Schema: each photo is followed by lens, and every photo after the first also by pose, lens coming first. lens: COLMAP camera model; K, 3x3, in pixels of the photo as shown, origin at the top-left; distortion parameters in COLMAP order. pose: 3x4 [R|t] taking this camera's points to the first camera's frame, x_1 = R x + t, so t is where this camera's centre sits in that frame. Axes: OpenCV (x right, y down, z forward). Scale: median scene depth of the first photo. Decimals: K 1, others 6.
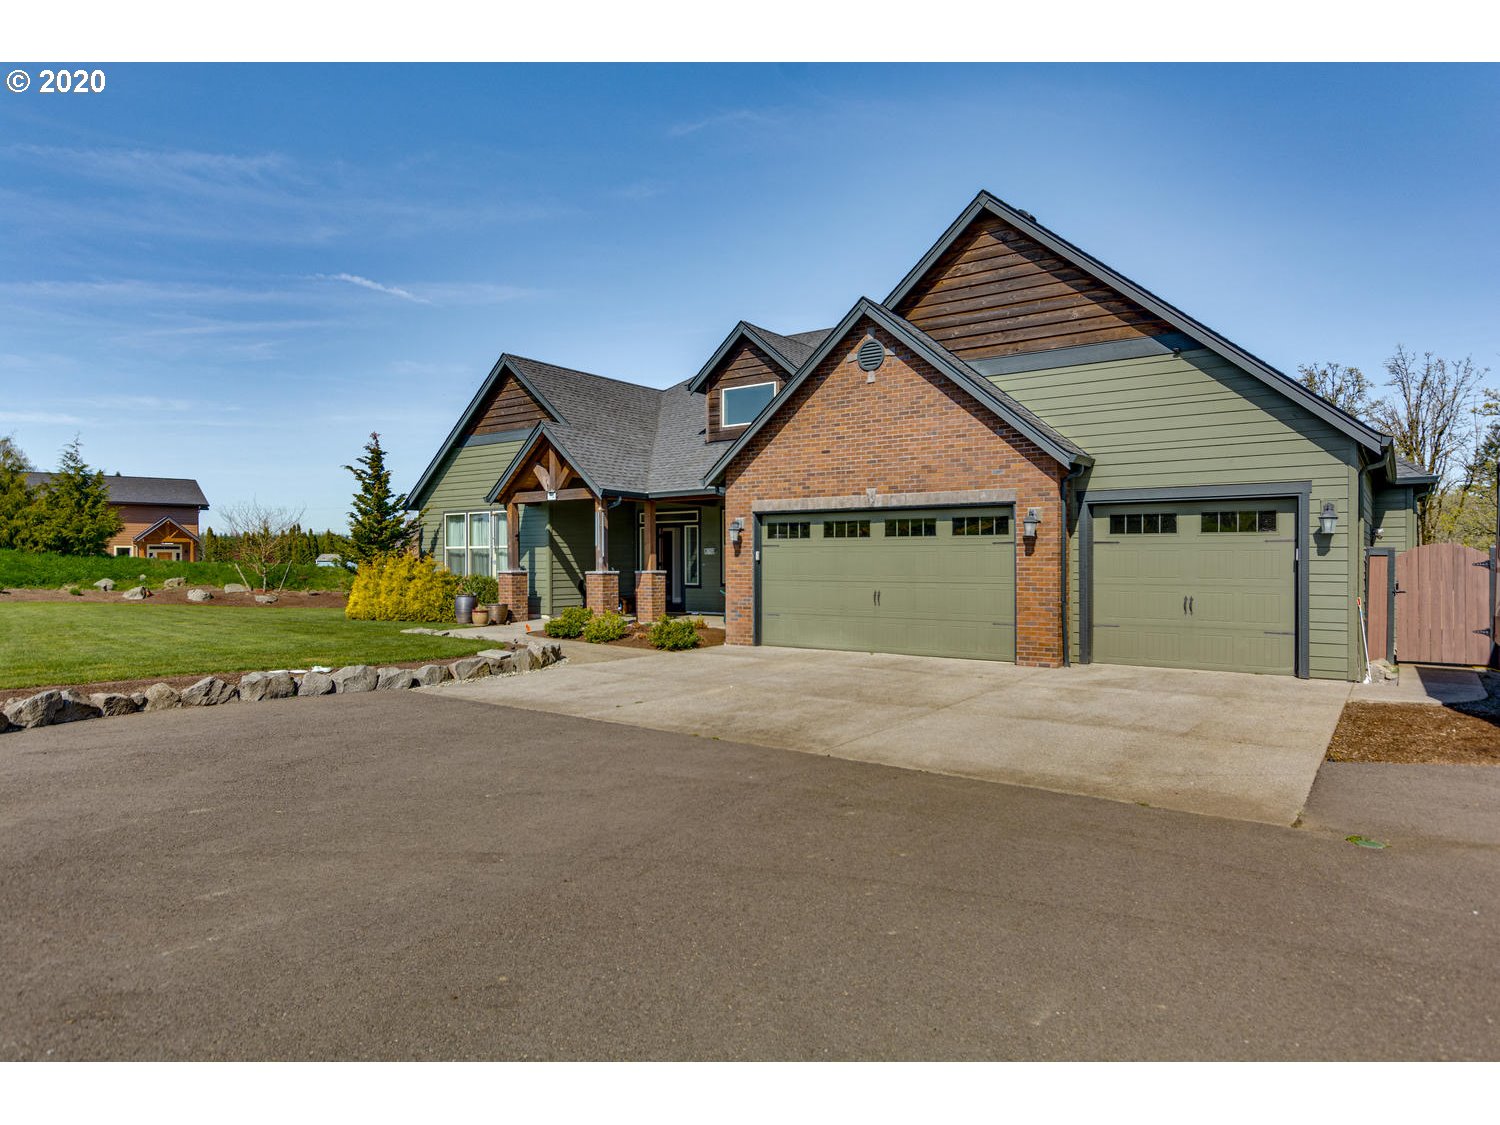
lens RADIAL K [[895.0, 0, 749.5], [0, 895.0, 561.8], [0, 0, 1]] dist [0.003654, -0.000152]
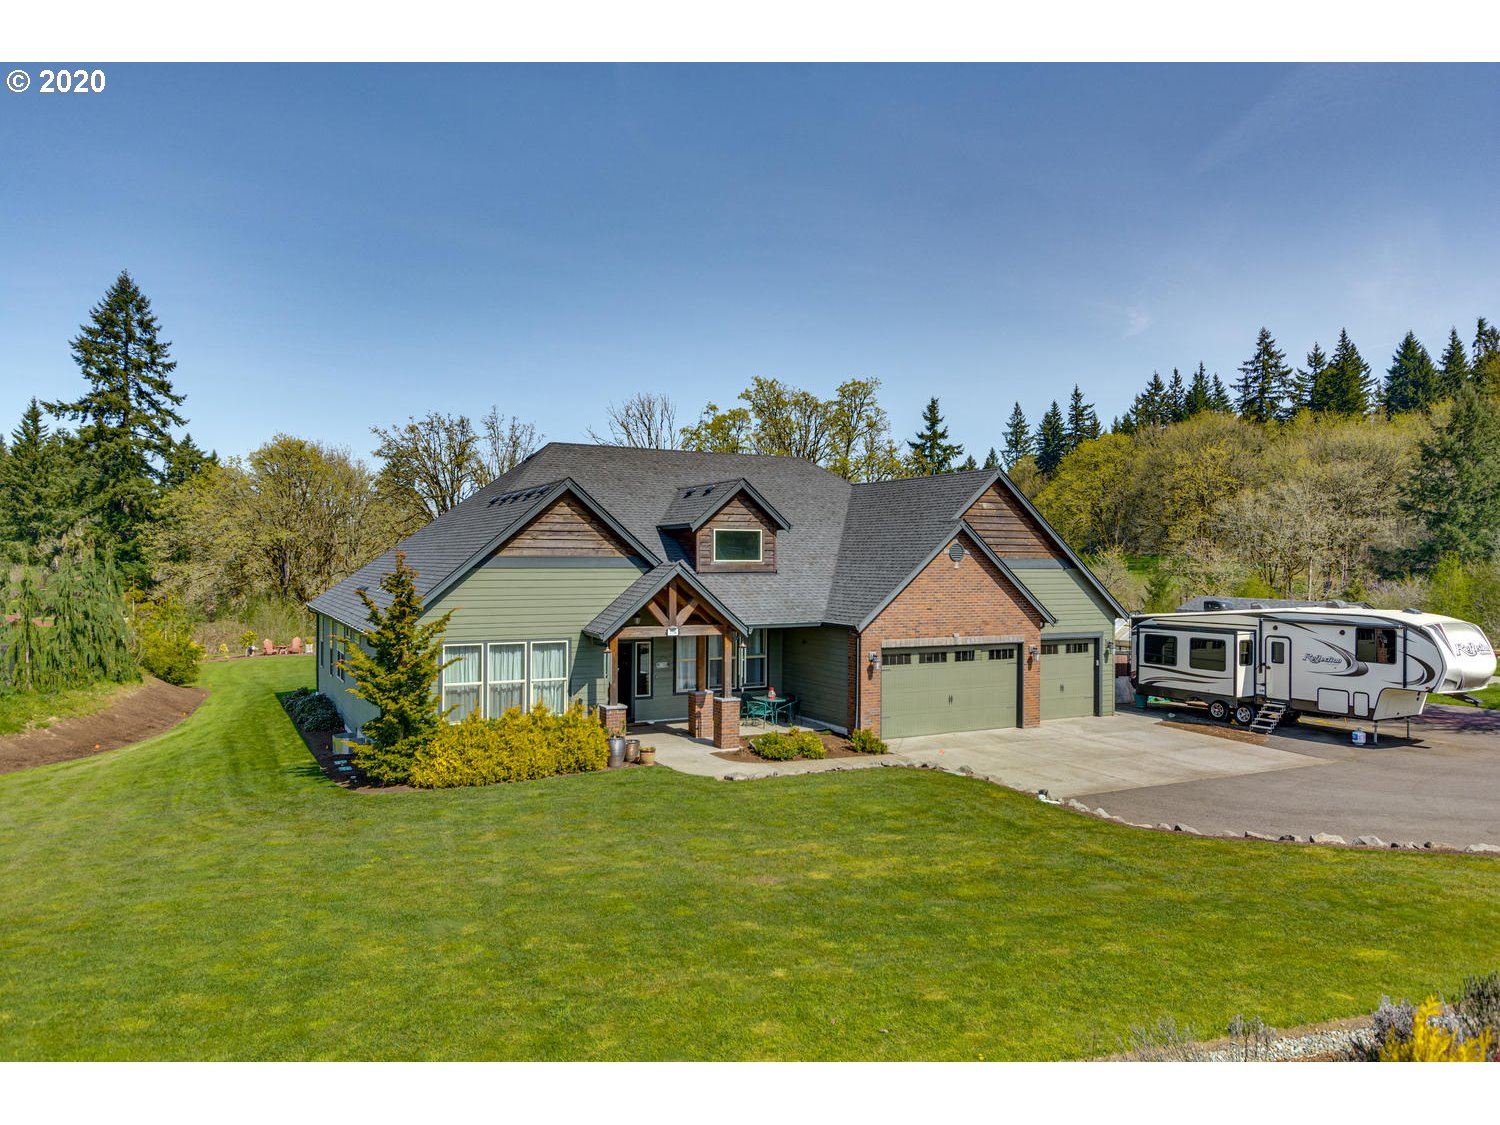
lens RADIAL K [[1034.6, 0, 749.2], [0, 1034.6, 566.5], [0, 0, 1]] dist [0.000720, -0.004551]
pose [[0.444064, -0.004639, 0.895983, -1.689585], [-0.004129, 0.999965, 0.007224, -0.211580], [-0.895986, -0.006908, 0.444029, 0.489500]]
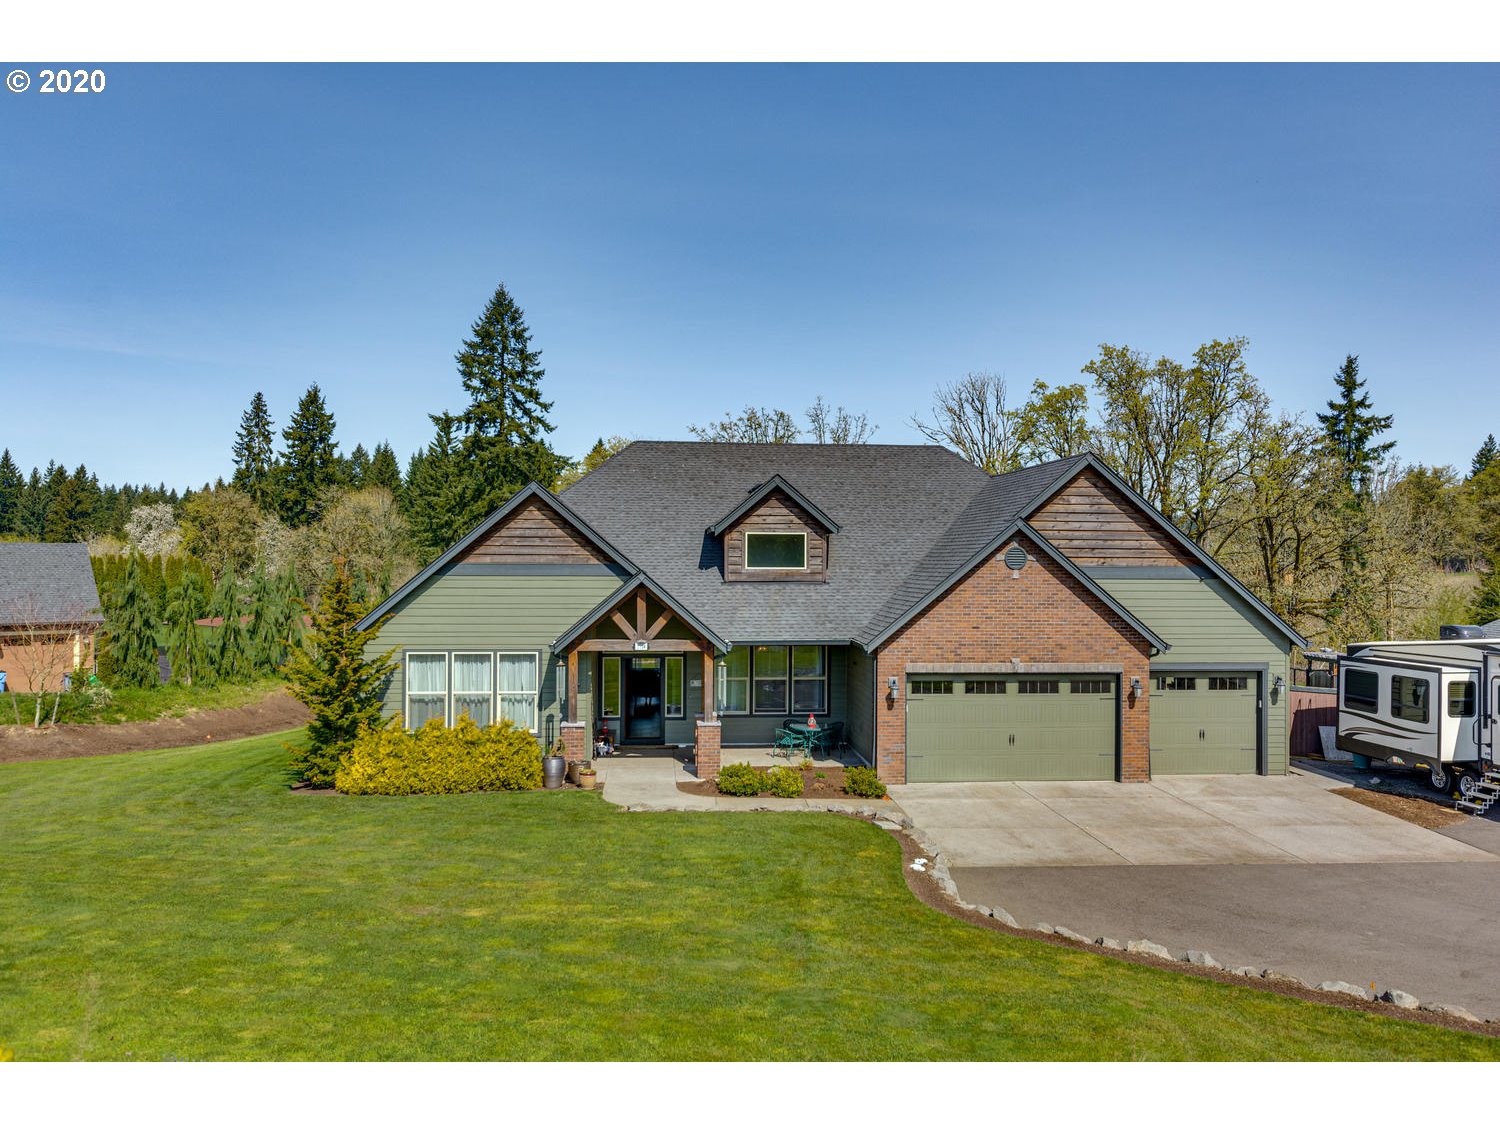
lens RADIAL K [[1181.1, 0, 749.7], [0, 1181.1, 563.0], [0, 0, 1]] dist [-0.000779, -0.003228]
pose [[0.756983, 0.002964, 0.653427, -1.278001], [-0.004653, 0.999989, 0.000854, -0.218168], [-0.653417, -0.003687, 0.756989, -0.065300]]
